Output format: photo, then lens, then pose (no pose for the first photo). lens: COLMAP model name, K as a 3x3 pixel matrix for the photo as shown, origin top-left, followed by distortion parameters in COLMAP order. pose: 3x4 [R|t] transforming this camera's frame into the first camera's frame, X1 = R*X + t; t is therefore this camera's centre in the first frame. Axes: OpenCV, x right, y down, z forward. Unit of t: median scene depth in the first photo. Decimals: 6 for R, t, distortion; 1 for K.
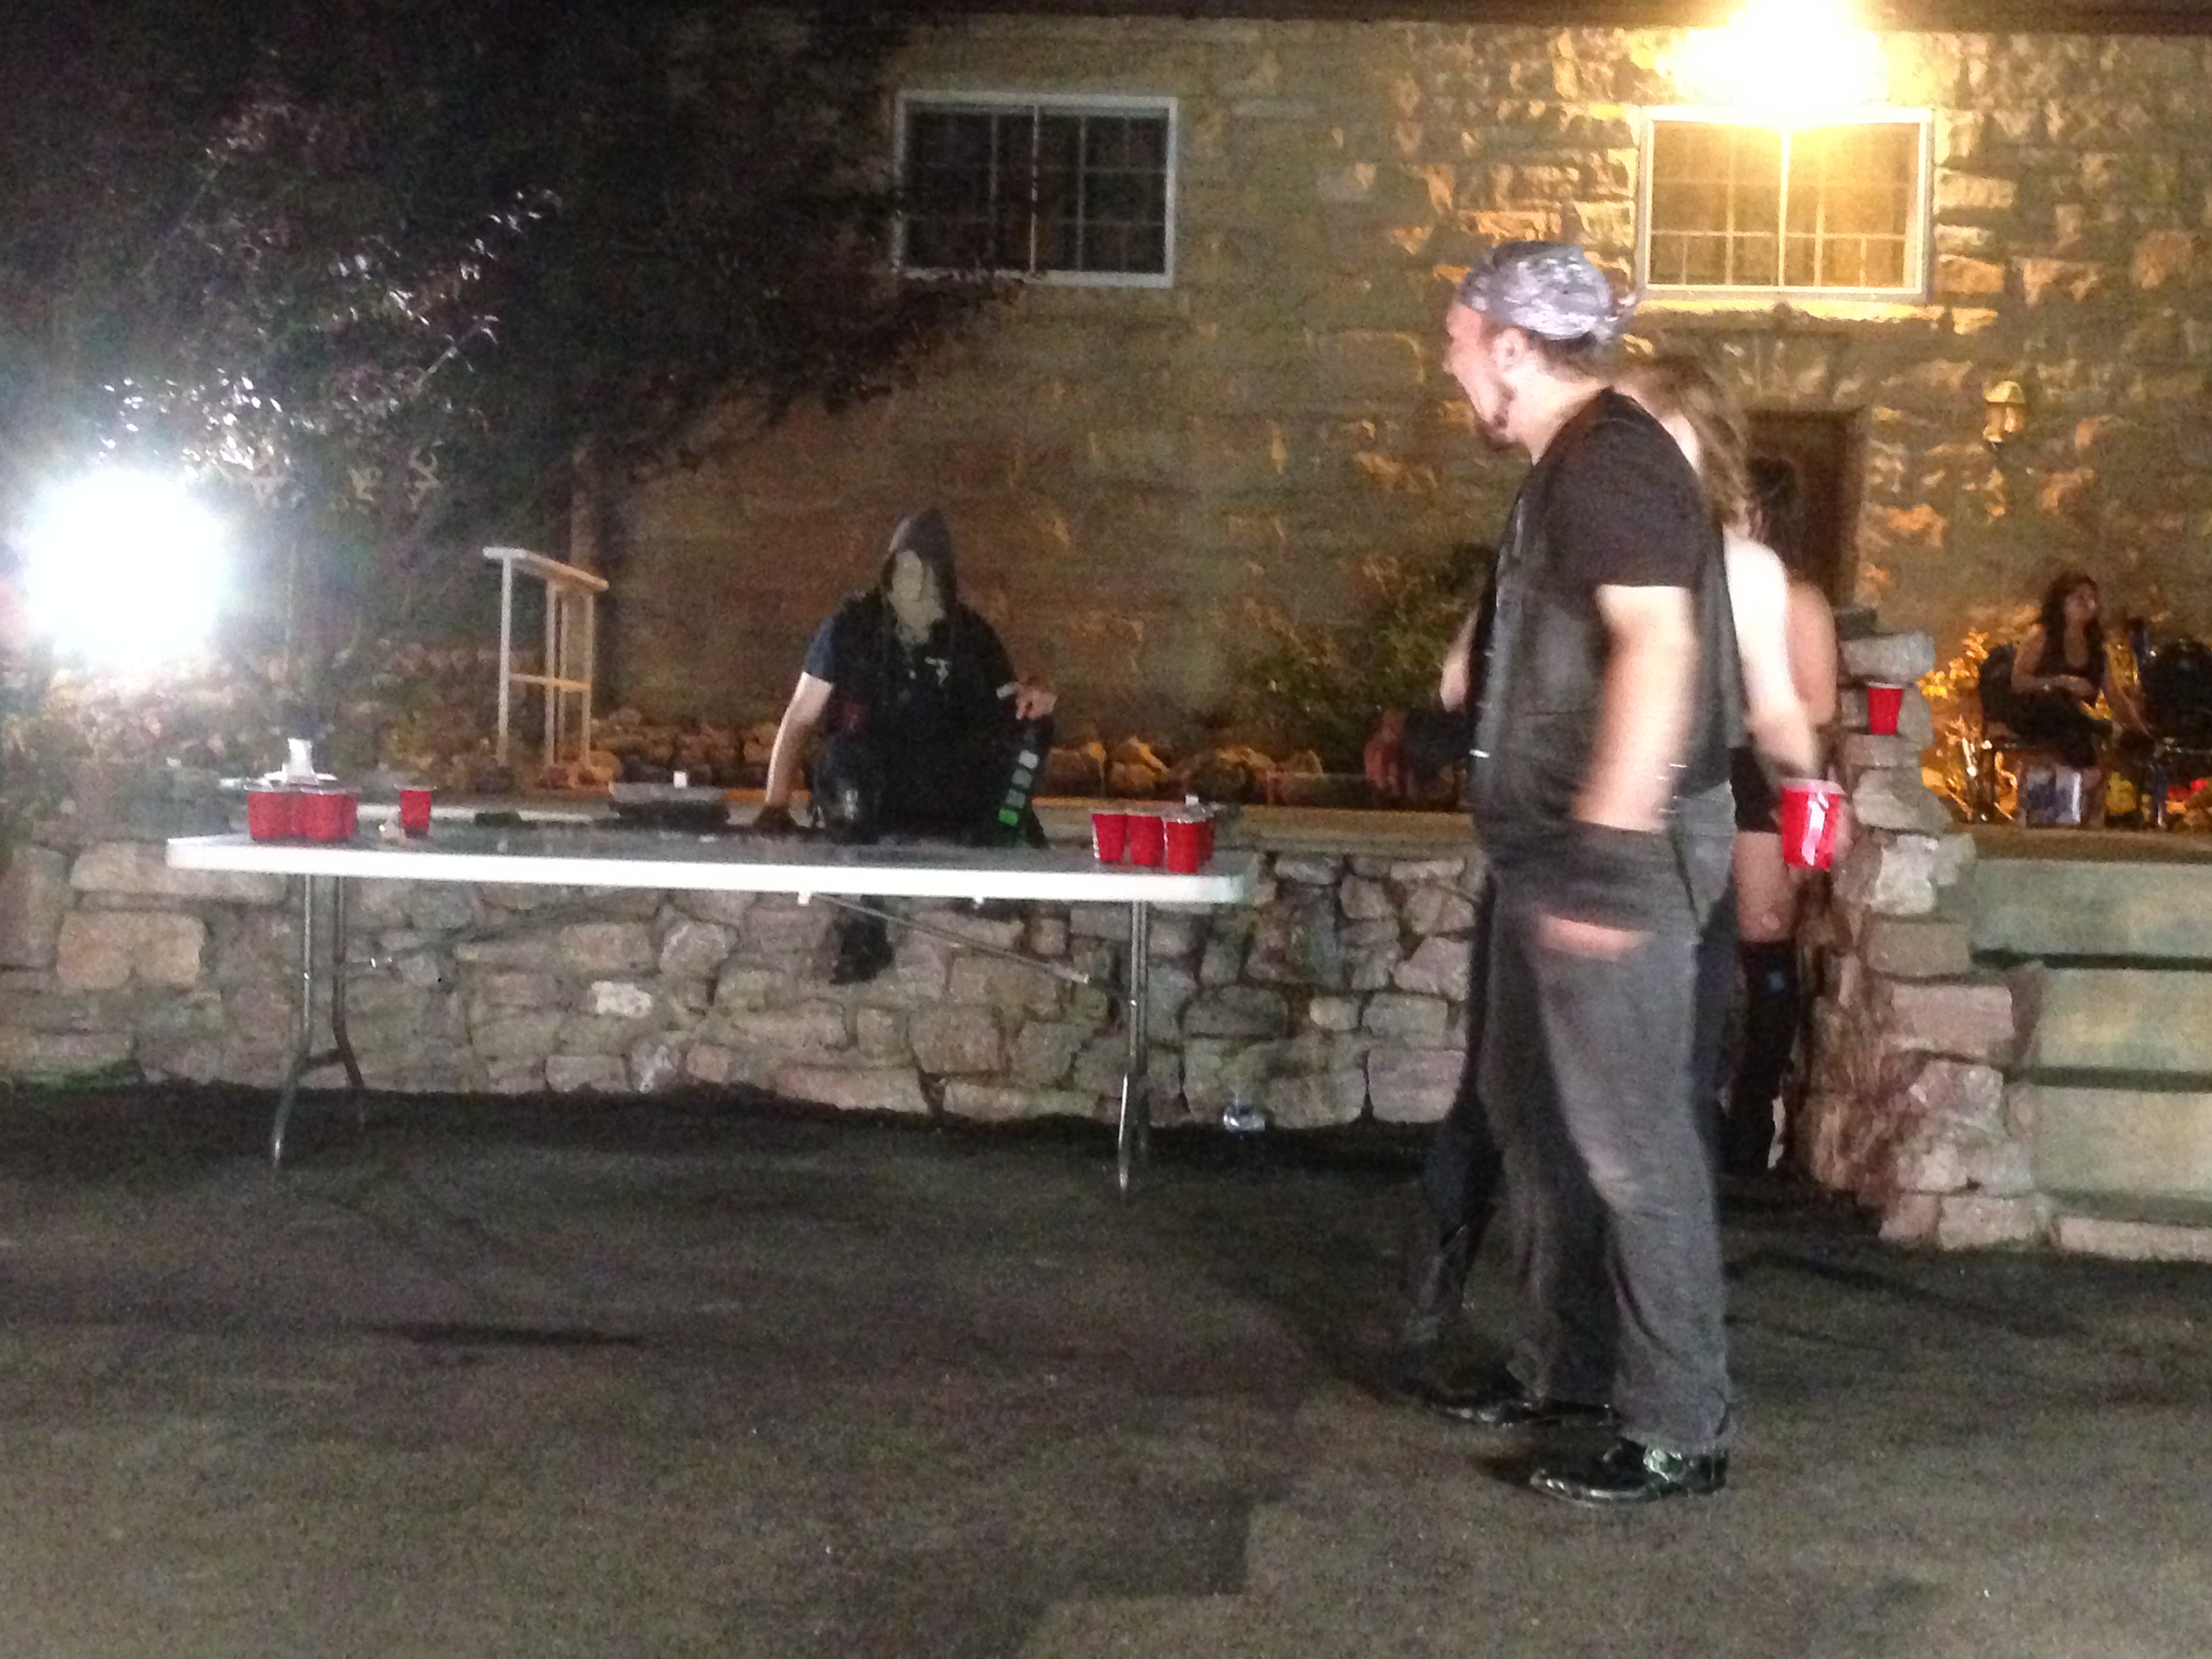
lens RADIAL K [[3256.8, 0, 1107.5], [0, 3256.8, 833.6], [0, 0, 1]] dist [0.082621, 0.000000]
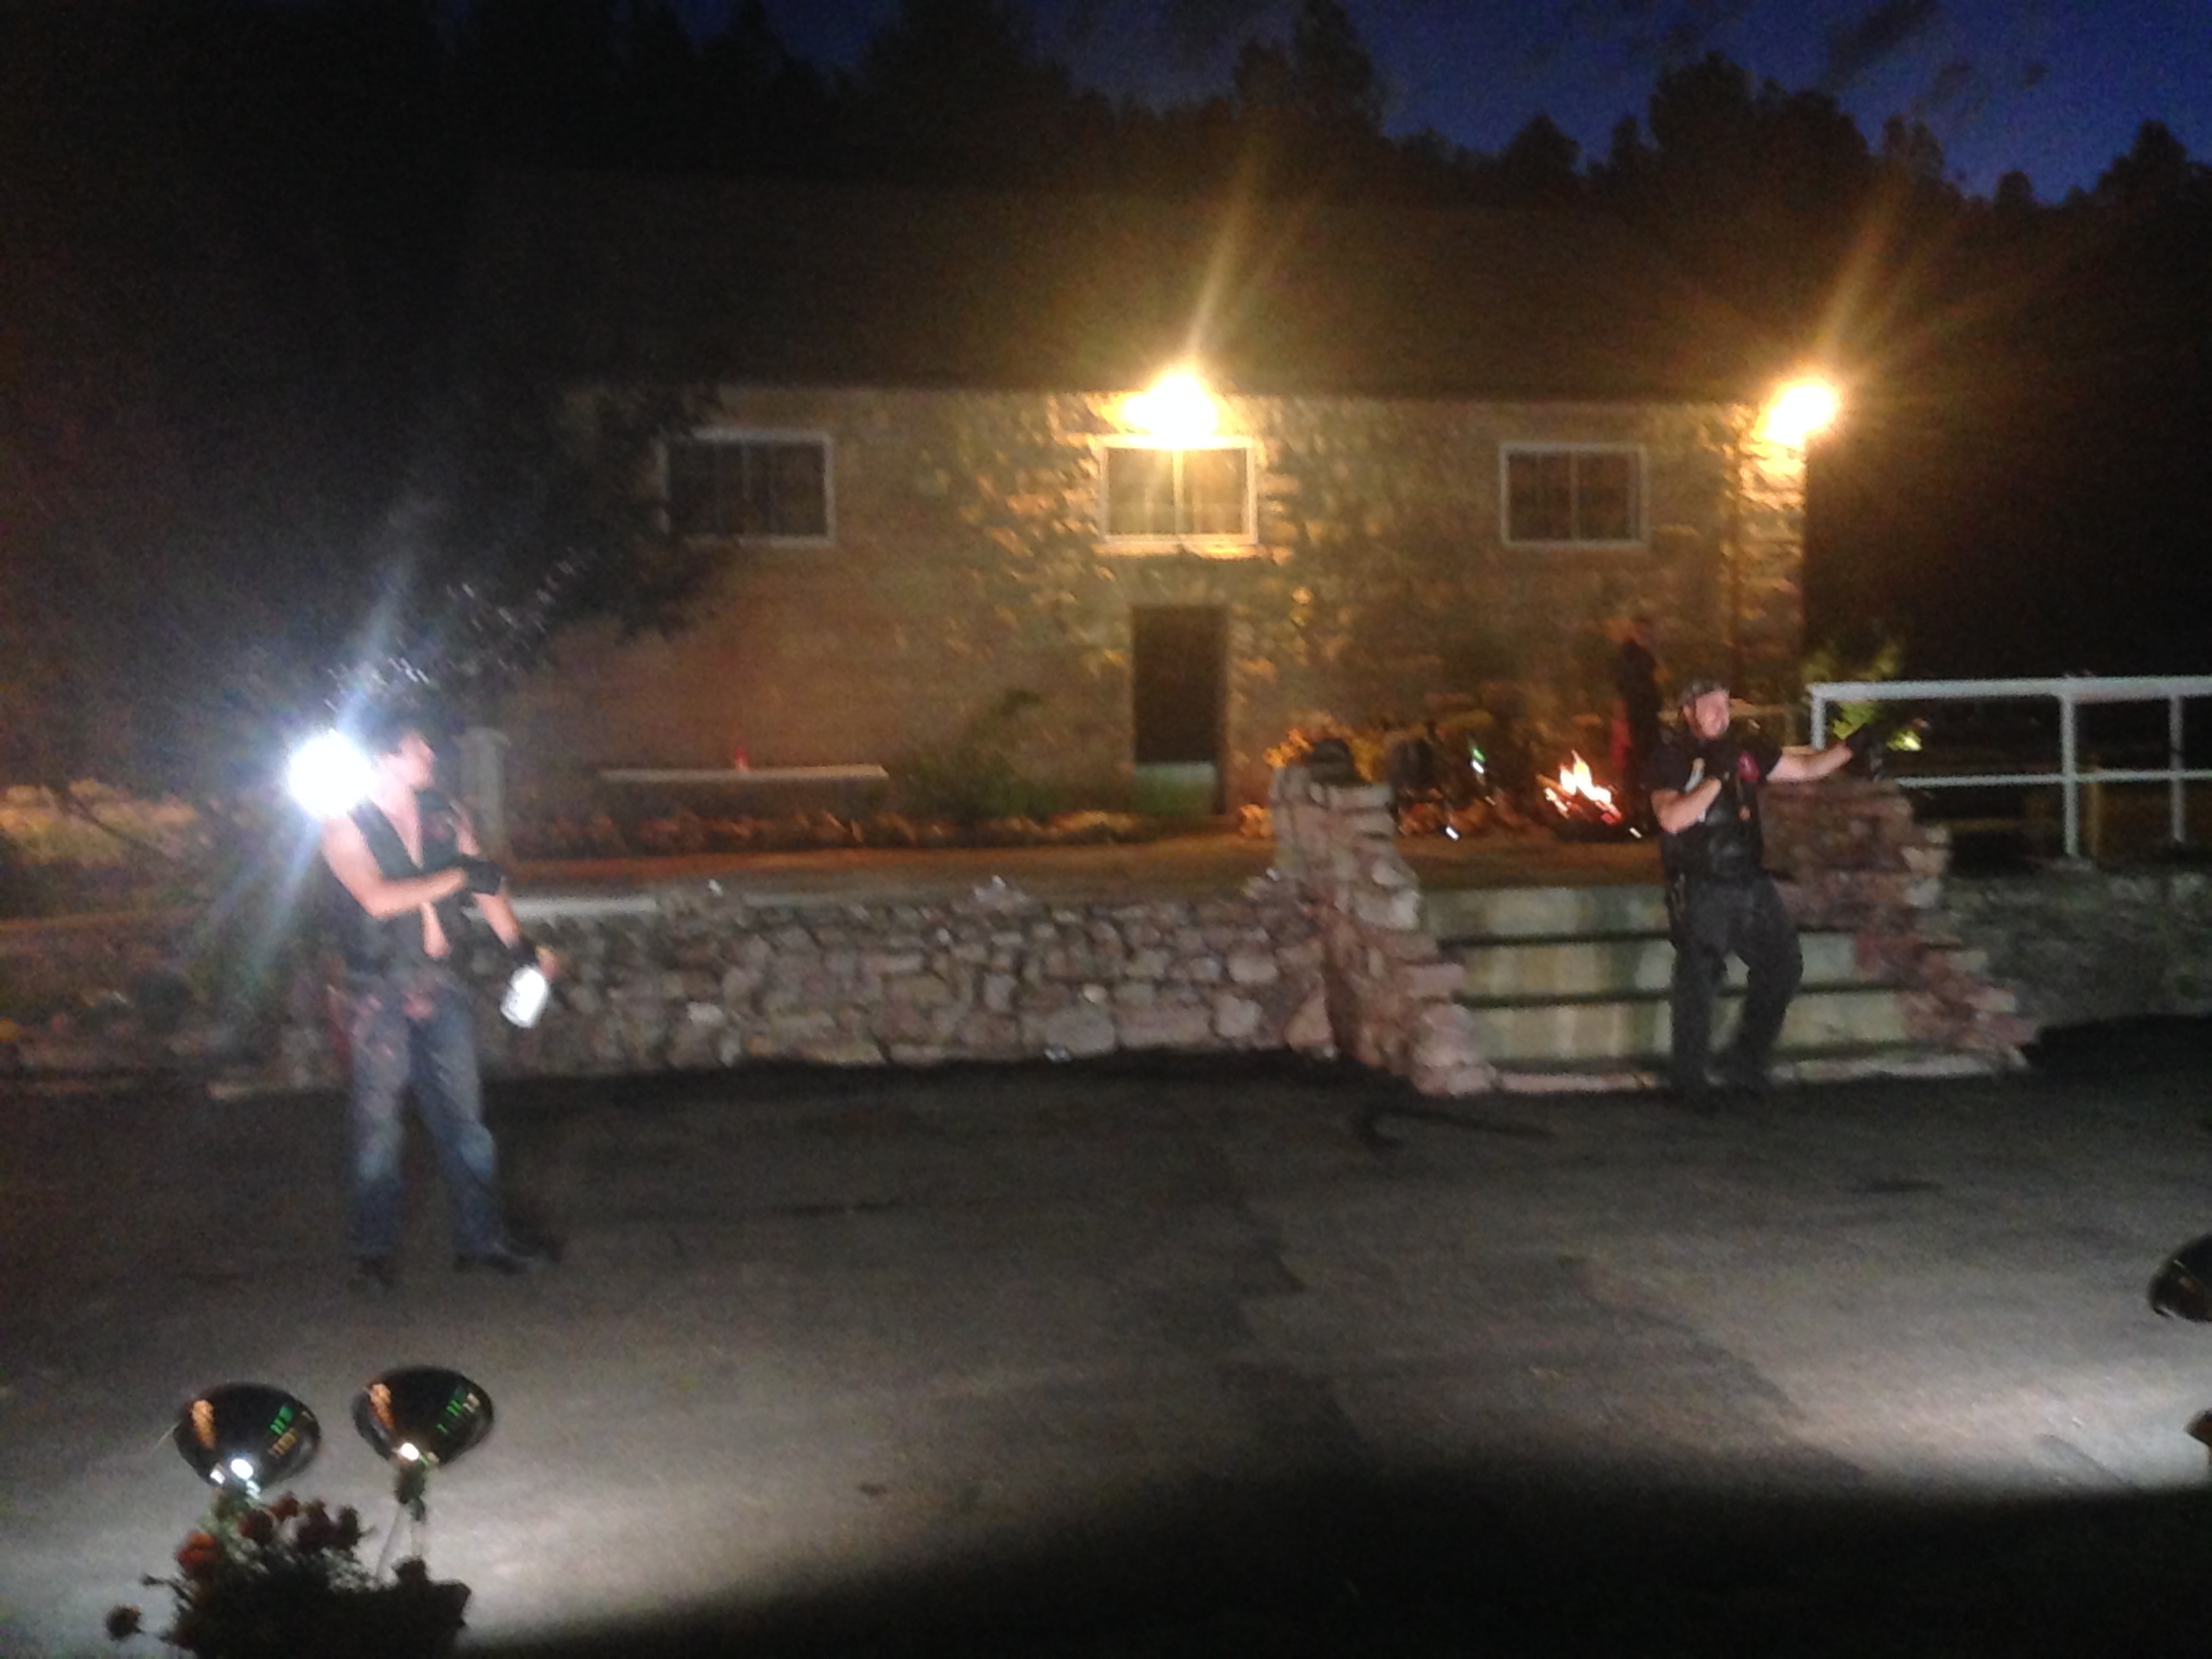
lens RADIAL K [[2127.0, 0, 1121.5], [0, 2127.0, 819.6], [0, 0, 1]] dist [0.019486, 0.000000]
pose [[0.969625, -0.055963, 0.238109, -0.107275], [0.054479, 0.998433, 0.012810, -0.031736], [-0.238452, 0.000551, 0.971154, -0.108437]]
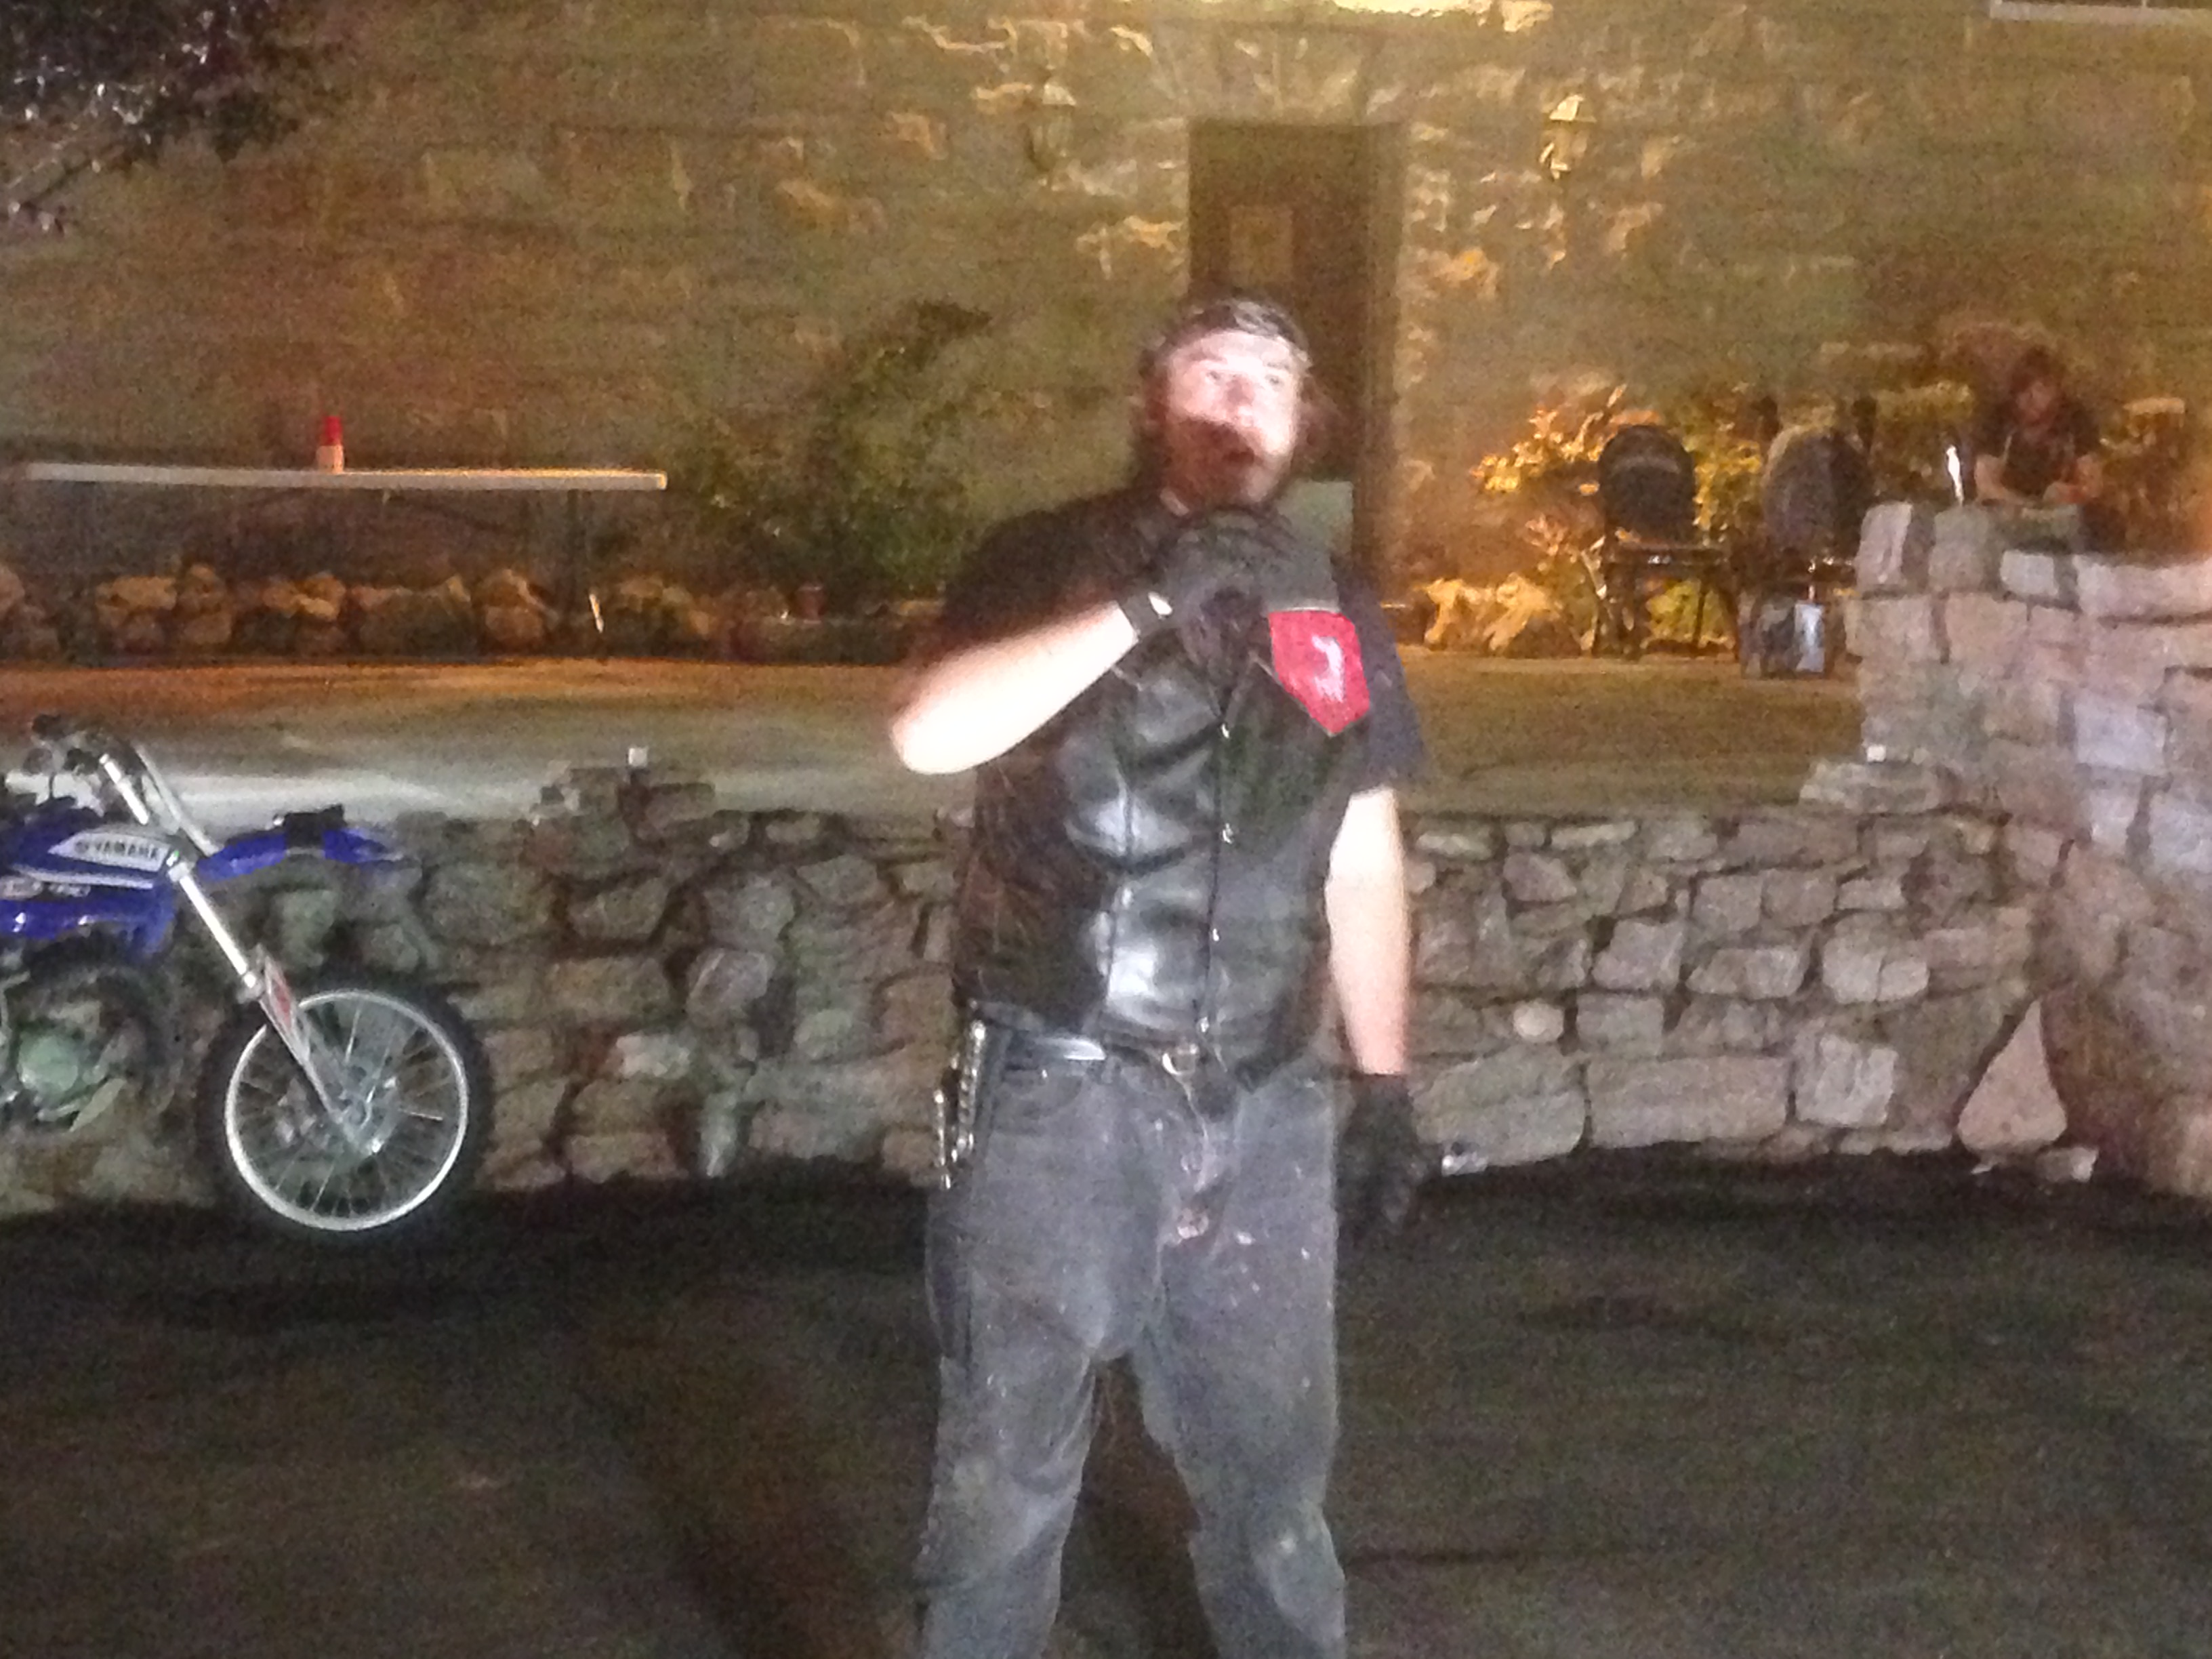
lens RADIAL K [[4587.3, 0, 1110.9], [0, 4587.3, 843.3], [0, 0, 1]] dist [0.043897, 0.000000]
pose [[0.939948, -0.050904, 0.337501, -0.219394], [0.027594, 0.996913, 0.073510, -0.040665], [-0.340201, -0.059782, 0.938451, -0.026992]]
